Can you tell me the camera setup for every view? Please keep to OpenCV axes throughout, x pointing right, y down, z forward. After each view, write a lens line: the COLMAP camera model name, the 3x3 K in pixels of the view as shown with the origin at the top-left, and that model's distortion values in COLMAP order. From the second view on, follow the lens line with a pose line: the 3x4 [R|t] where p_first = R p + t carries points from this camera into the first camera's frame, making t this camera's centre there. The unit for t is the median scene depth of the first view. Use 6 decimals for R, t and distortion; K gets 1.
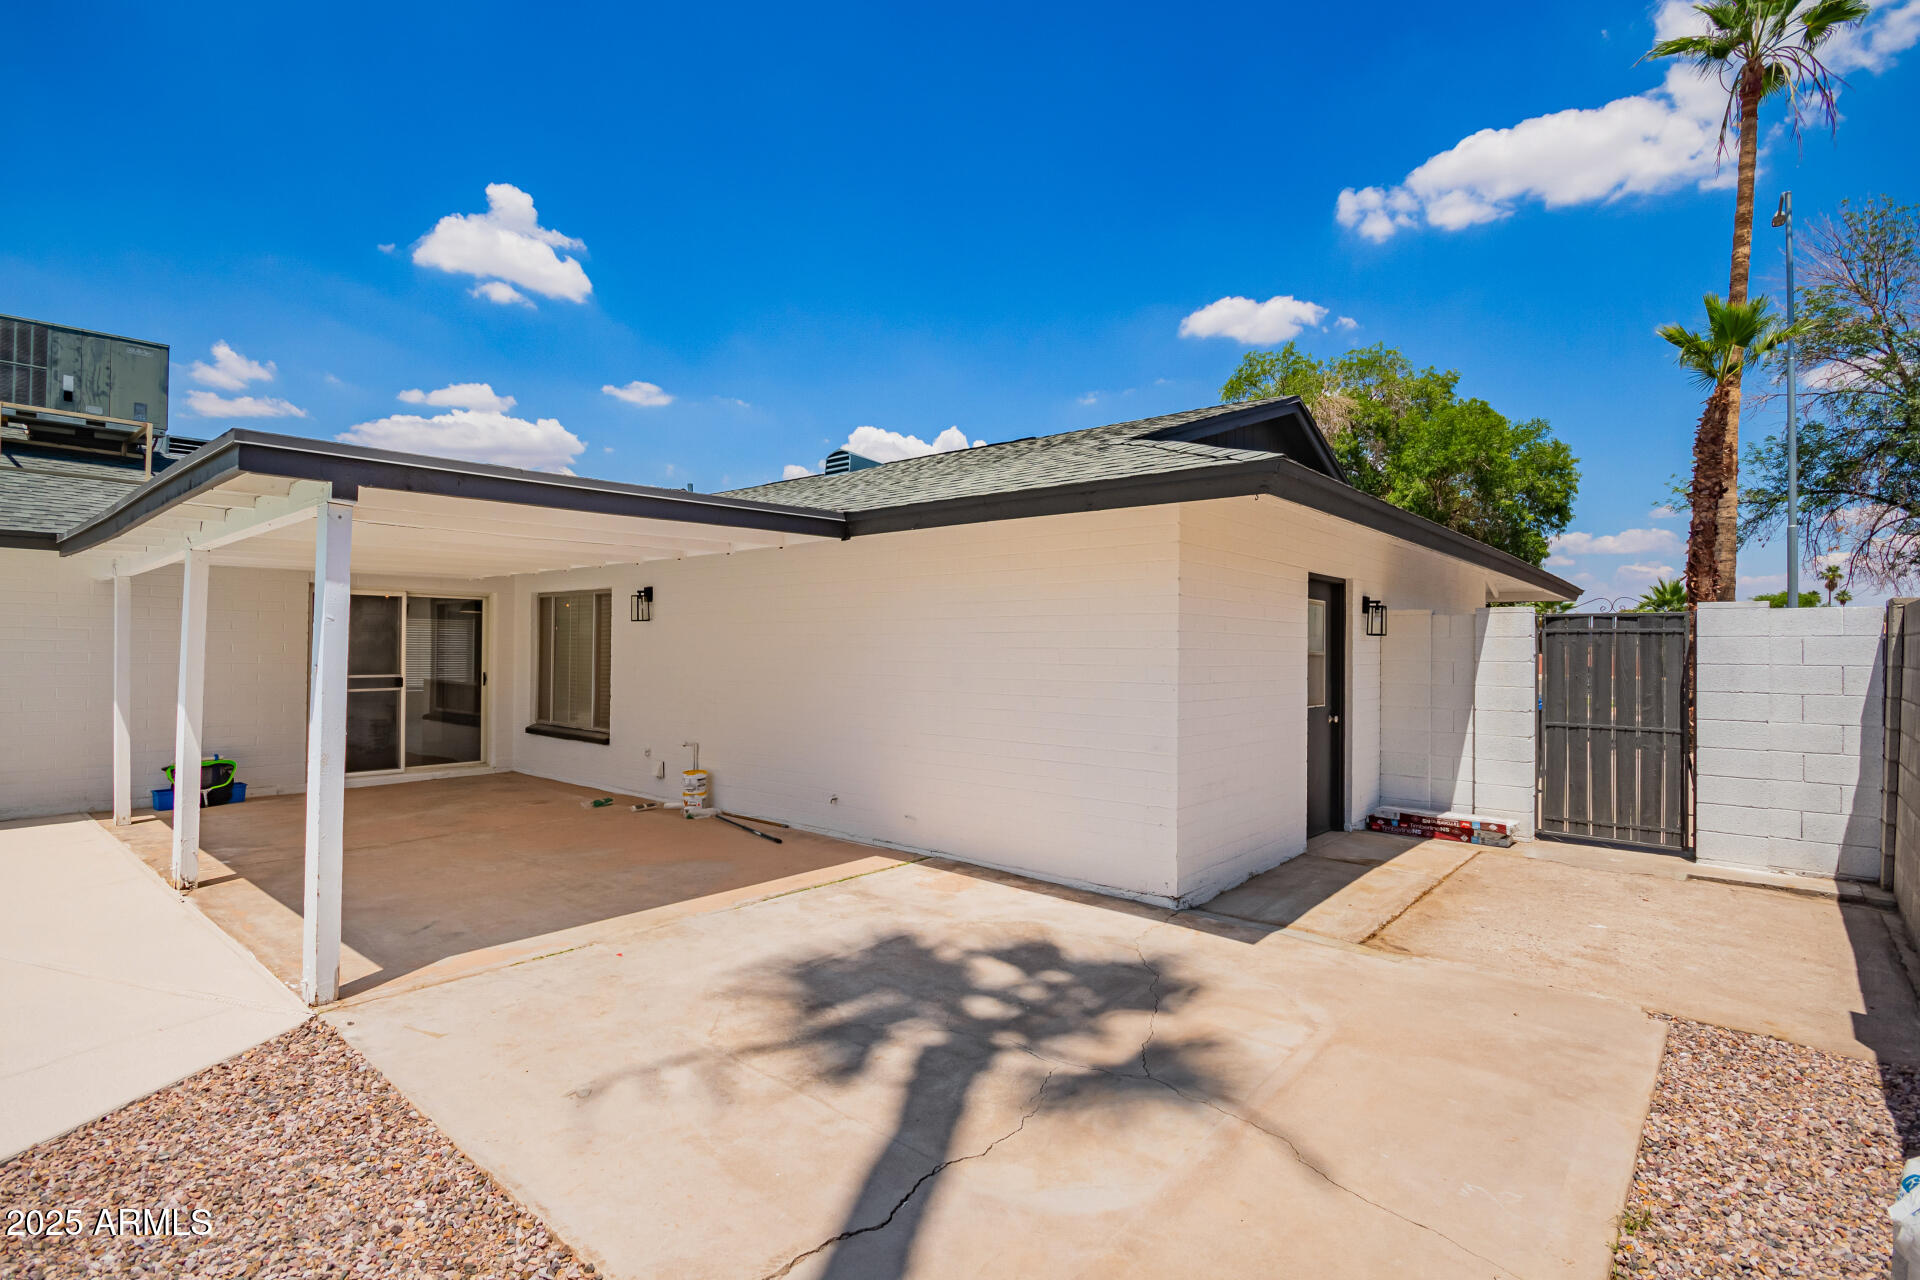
lens RADIAL K [[928.5, 0, 951.7], [0, 928.5, 617.2], [0, 0, 1]] dist [0.000804, -0.000156]
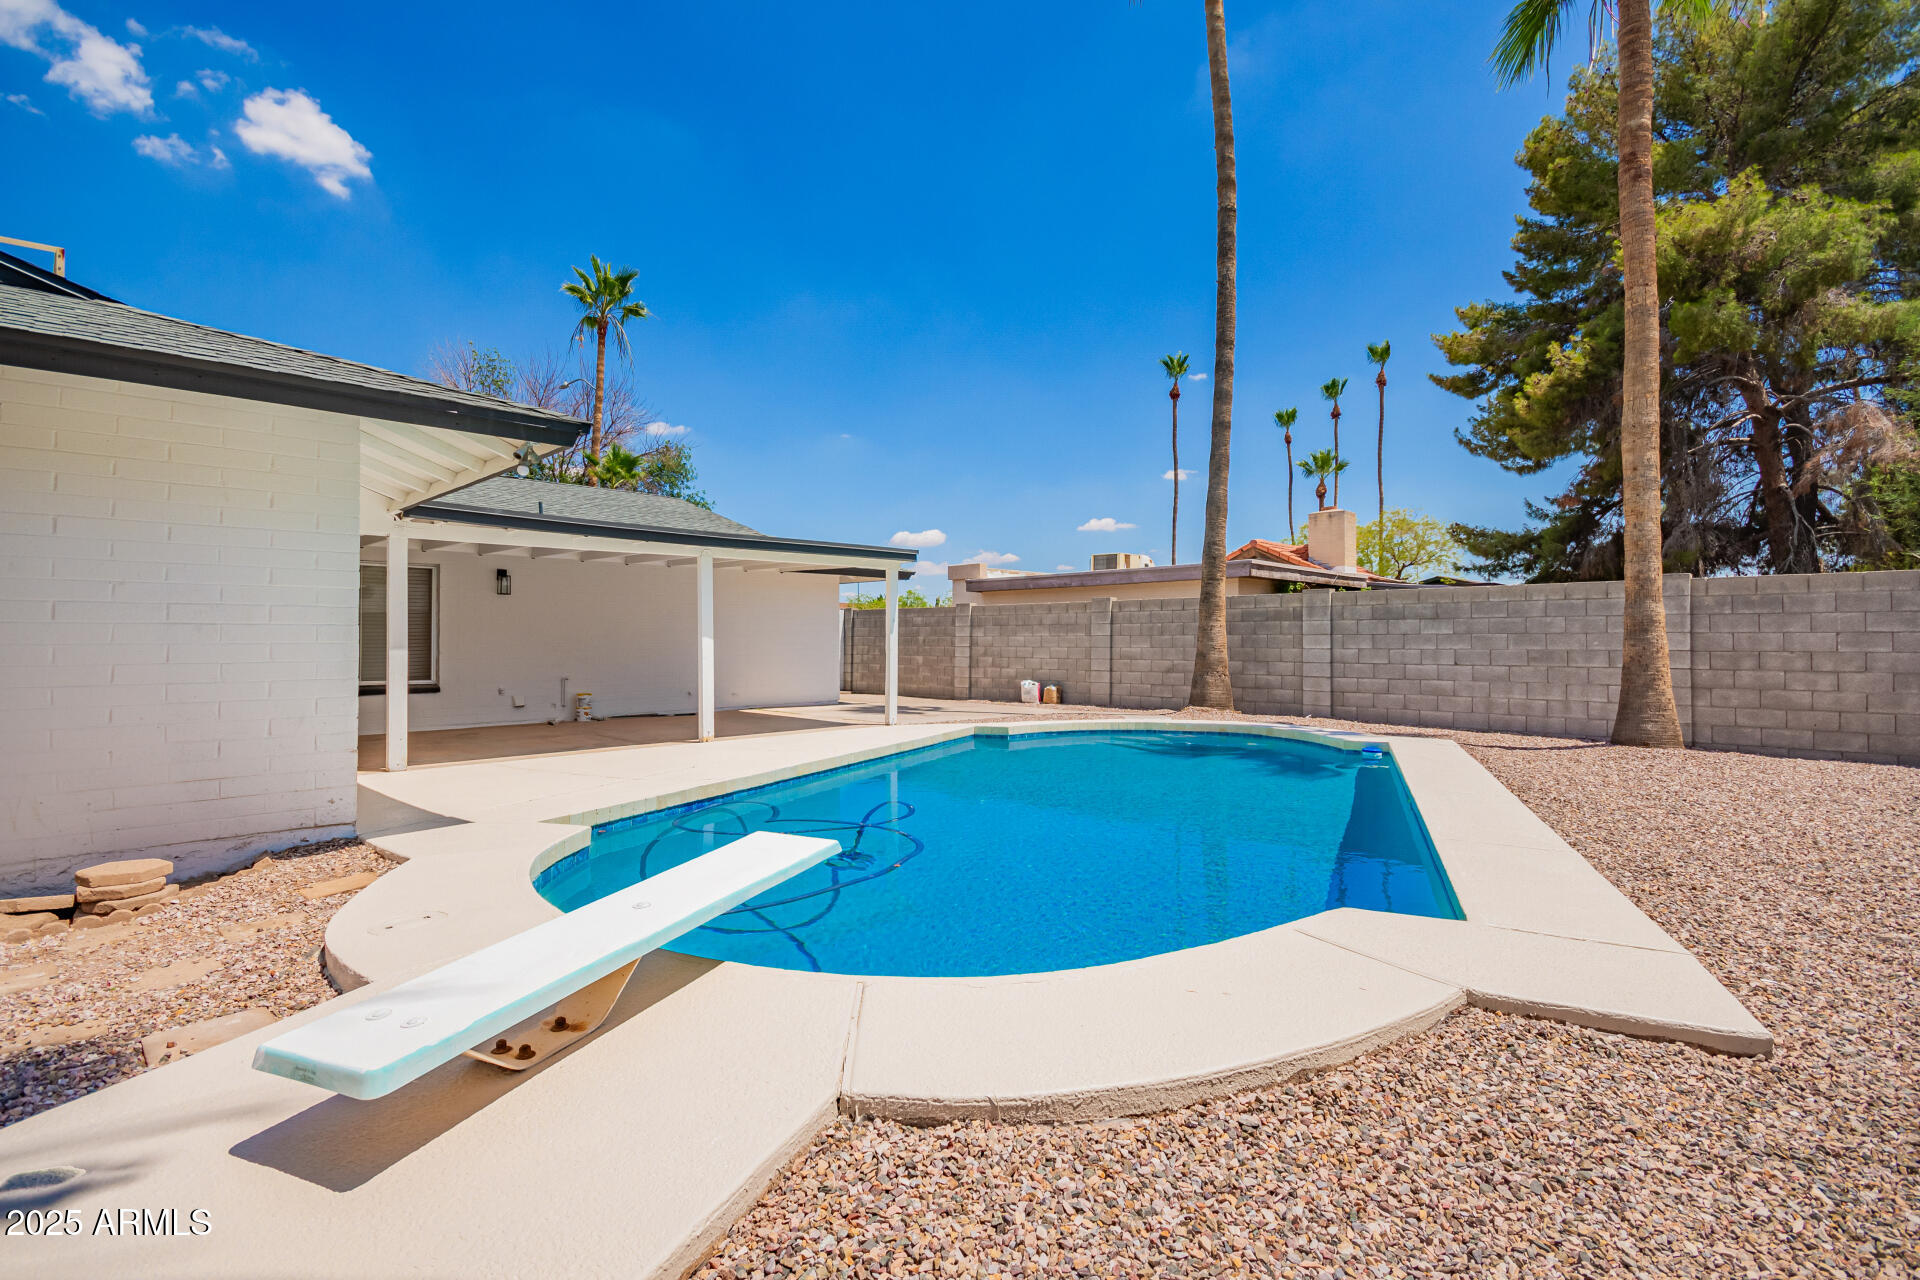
lens RADIAL K [[900.7, 0, 952.8], [0, 900.7, 636.4], [0, 0, 1]] dist [-0.003309, -0.000557]
pose [[0.060107, -0.001226, 0.998191, -1.114469], [-0.032684, 0.999461, 0.003196, 0.028339], [-0.997657, -0.032817, 0.060034, 0.187675]]
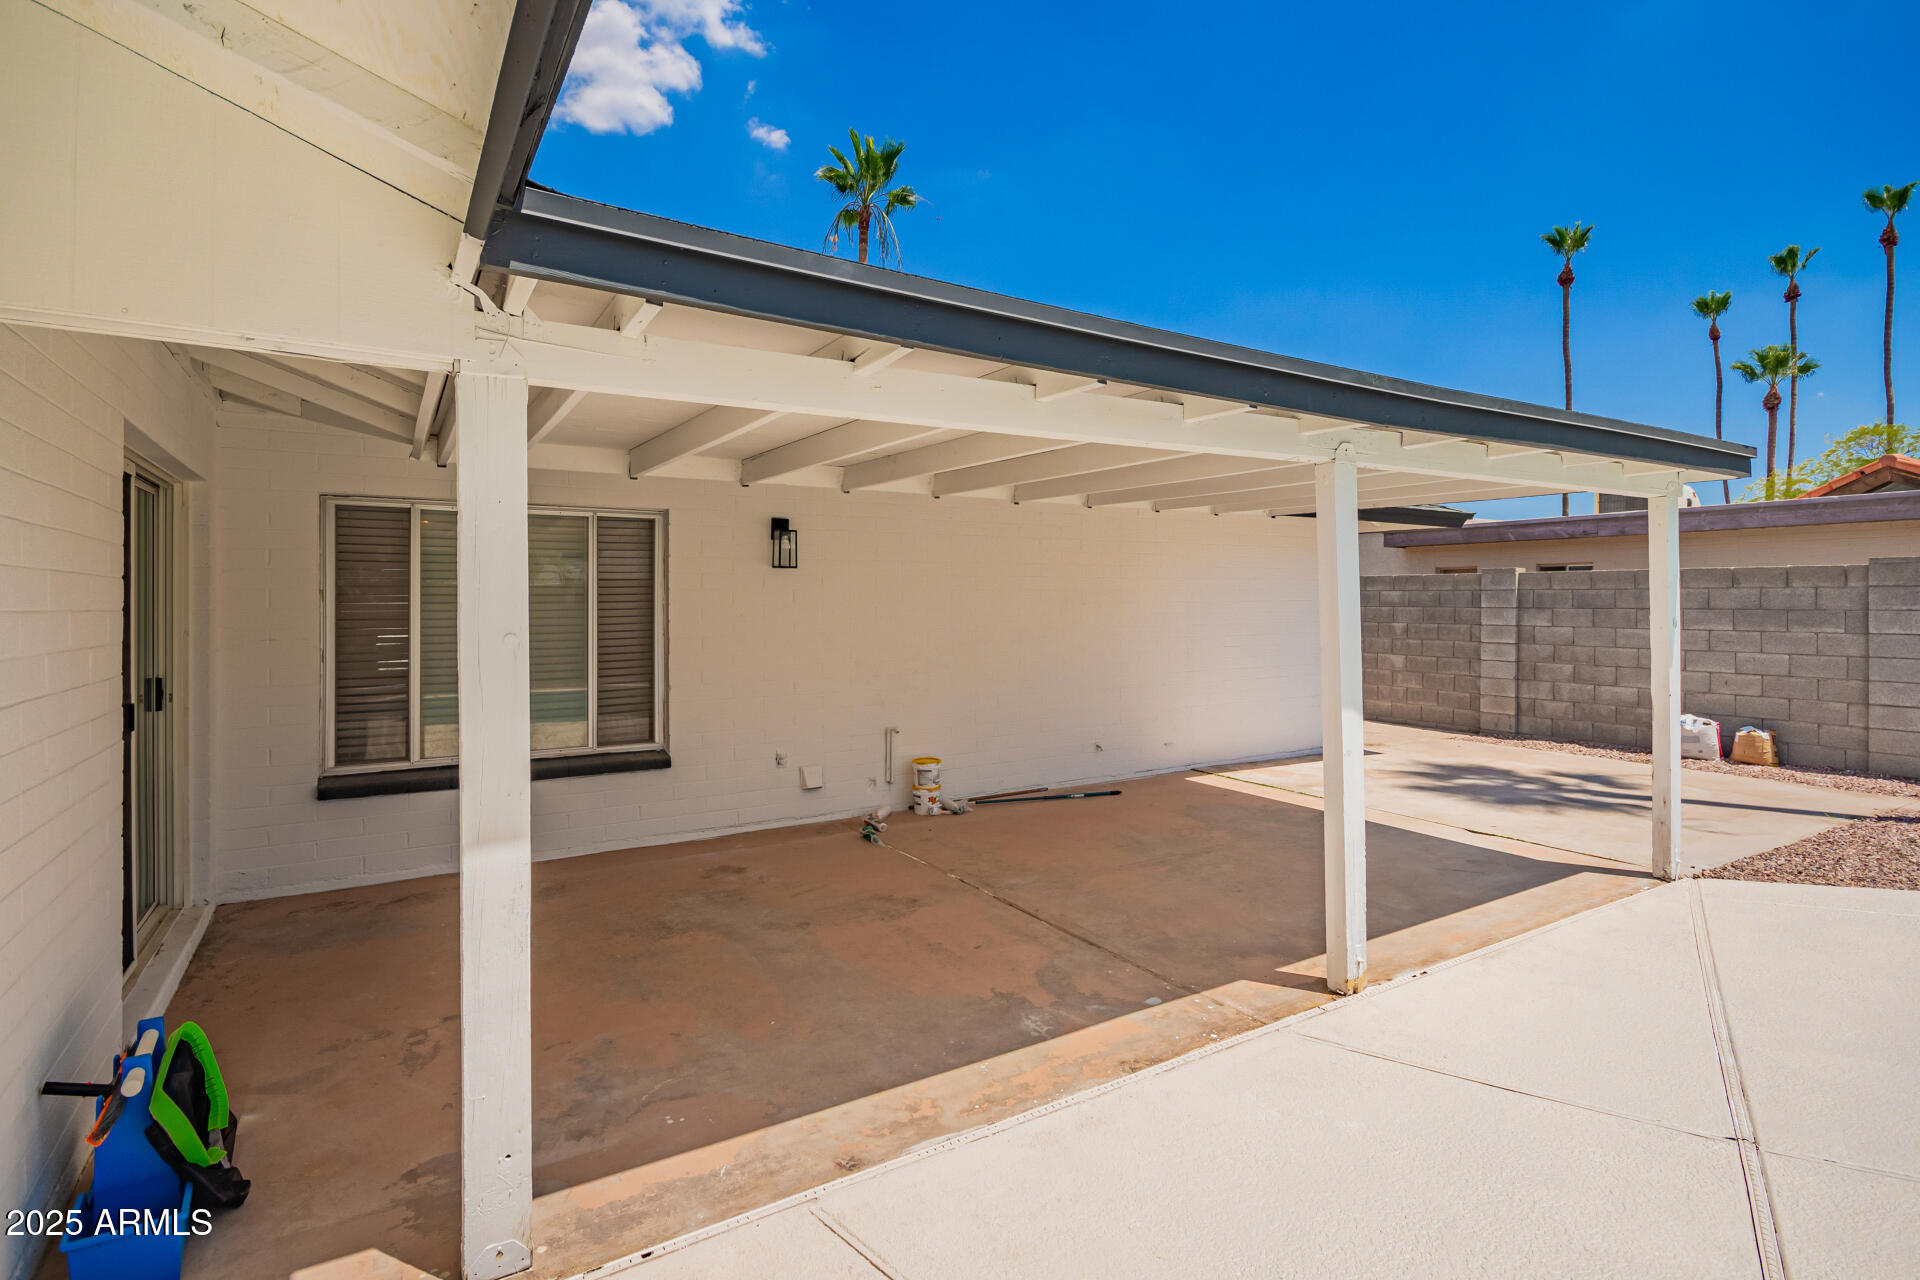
lens RADIAL K [[928.5, 0, 951.7], [0, 928.5, 617.2], [0, 0, 1]] dist [0.000804, -0.000156]
pose [[0.296690, -0.024900, 0.954649, -0.656016], [-0.028323, 0.998991, 0.034858, 0.009833], [-0.954554, -0.037380, 0.295685, 0.476708]]
